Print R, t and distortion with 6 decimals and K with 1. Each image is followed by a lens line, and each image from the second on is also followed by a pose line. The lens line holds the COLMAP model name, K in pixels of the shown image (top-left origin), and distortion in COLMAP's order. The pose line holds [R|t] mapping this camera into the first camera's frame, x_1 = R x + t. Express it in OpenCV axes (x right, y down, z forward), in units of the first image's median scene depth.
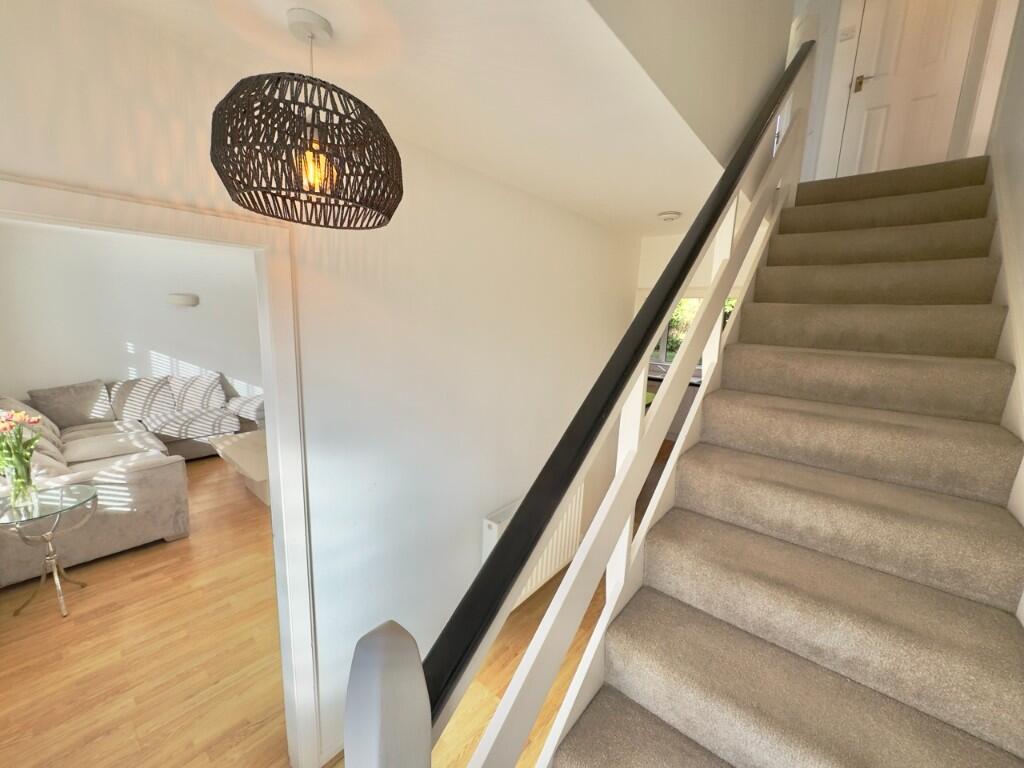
lens RADIAL K [[405.1, 0, 514.8], [0, 405.1, 385.5], [0, 0, 1]] dist [-0.003988, 0.000947]
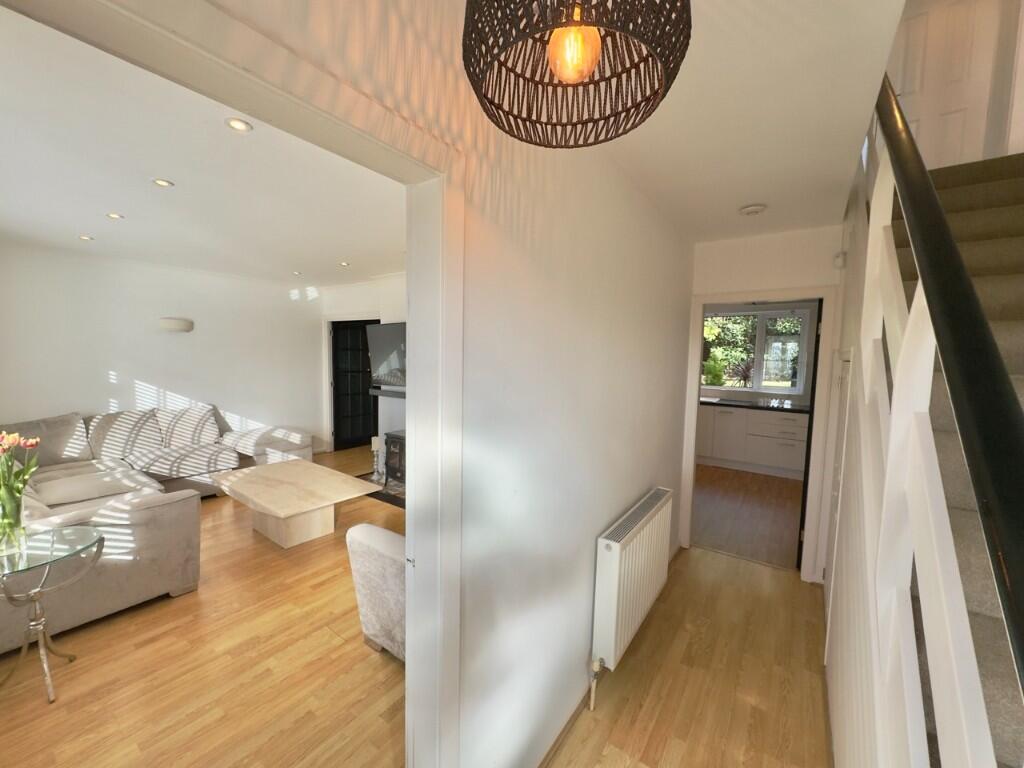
lens RADIAL K [[405.1, 0, 513.8], [0, 405.1, 386.0], [0, 0, 1]] dist [-0.003988, 0.000947]
pose [[0.997153, -0.025848, 0.070836, -0.230473], [0.032411, 0.995126, -0.093129, 0.062555], [-0.068083, 0.095160, 0.993131, 0.102449]]
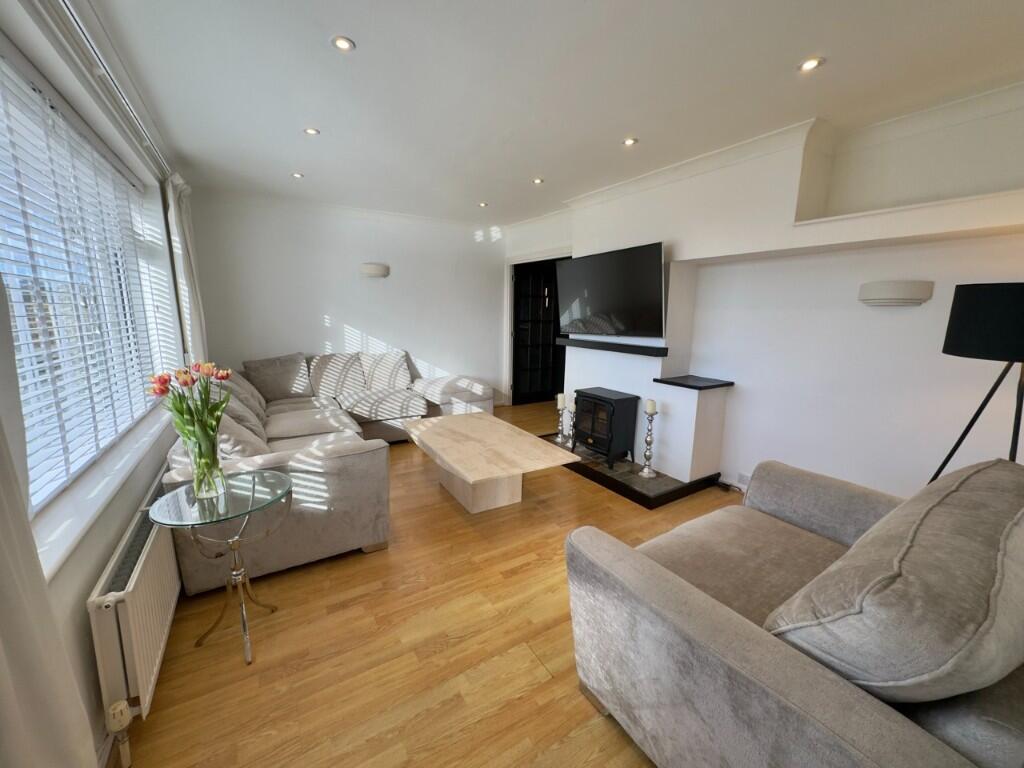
lens RADIAL K [[405.1, 0, 514.3], [0, 405.1, 386.2], [0, 0, 1]] dist [-0.003988, 0.000947]
pose [[0.950115, 0.030950, -0.310360, -0.399627], [-0.030972, 0.999508, 0.004859, 0.069209], [0.310358, 0.004996, 0.950607, 0.396528]]
